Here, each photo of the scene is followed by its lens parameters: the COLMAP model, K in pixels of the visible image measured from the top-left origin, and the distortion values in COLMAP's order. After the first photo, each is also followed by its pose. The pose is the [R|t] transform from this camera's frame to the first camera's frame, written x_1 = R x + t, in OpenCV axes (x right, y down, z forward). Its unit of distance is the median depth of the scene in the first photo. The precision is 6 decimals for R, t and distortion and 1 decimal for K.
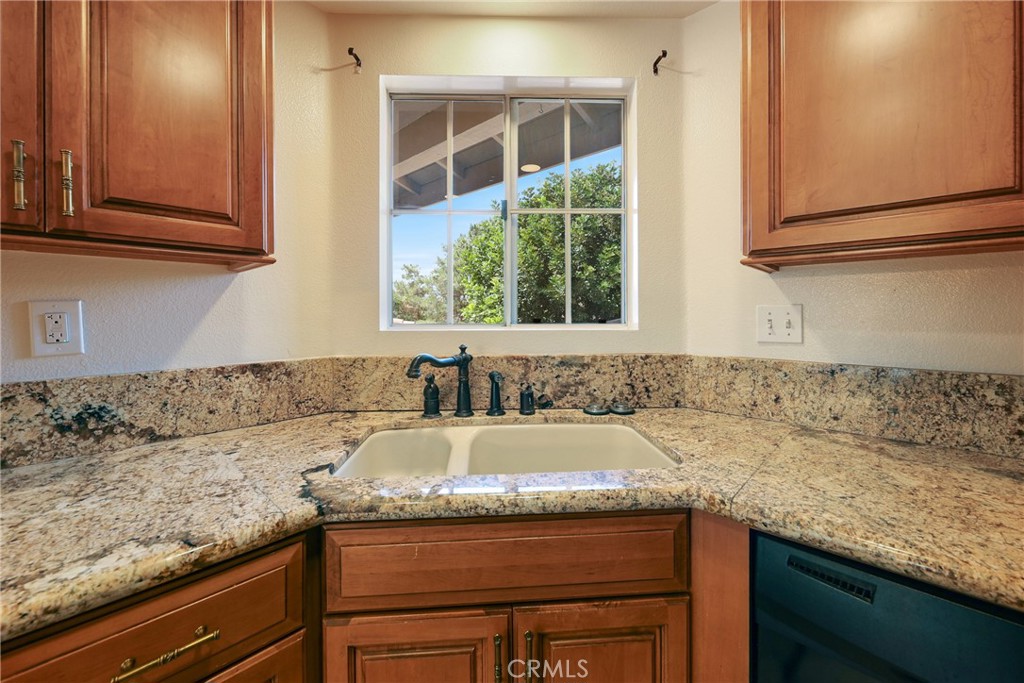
lens RADIAL K [[405.5, 0, 517.0], [0, 405.5, 320.9], [0, 0, 1]] dist [-0.000822, -0.000083]
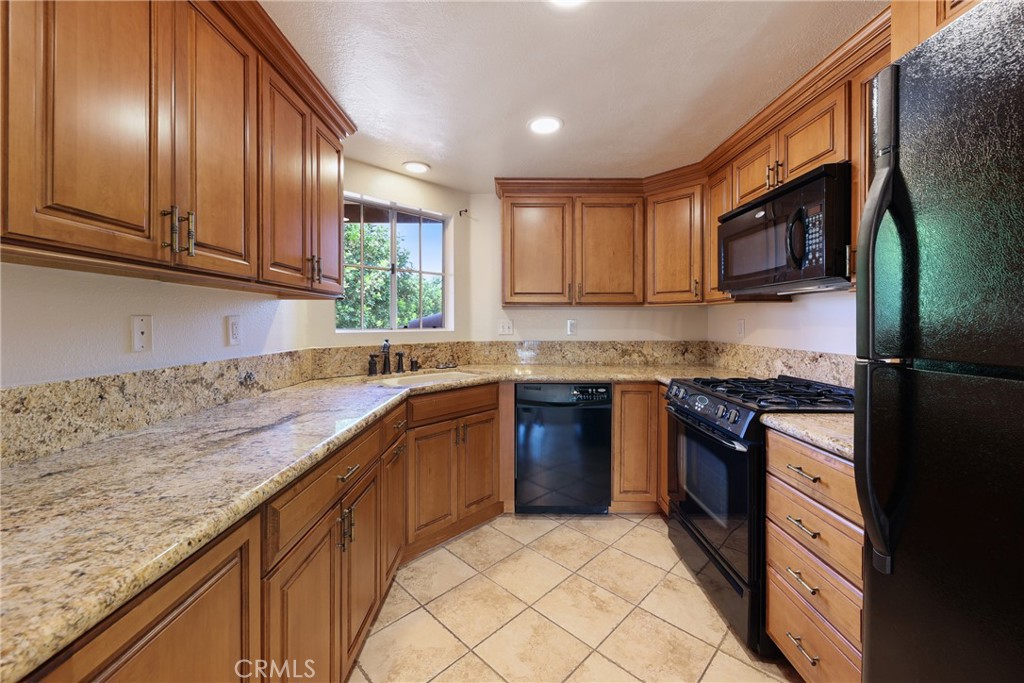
lens RADIAL K [[405.5, 0, 517.0], [0, 405.5, 320.9], [0, 0, 1]] dist [-0.000822, -0.000083]
pose [[0.718607, 0.006255, 0.695388, -1.070445], [0.008717, 0.999800, -0.018001, 0.011980], [-0.695361, 0.018998, 0.718409, -0.898348]]
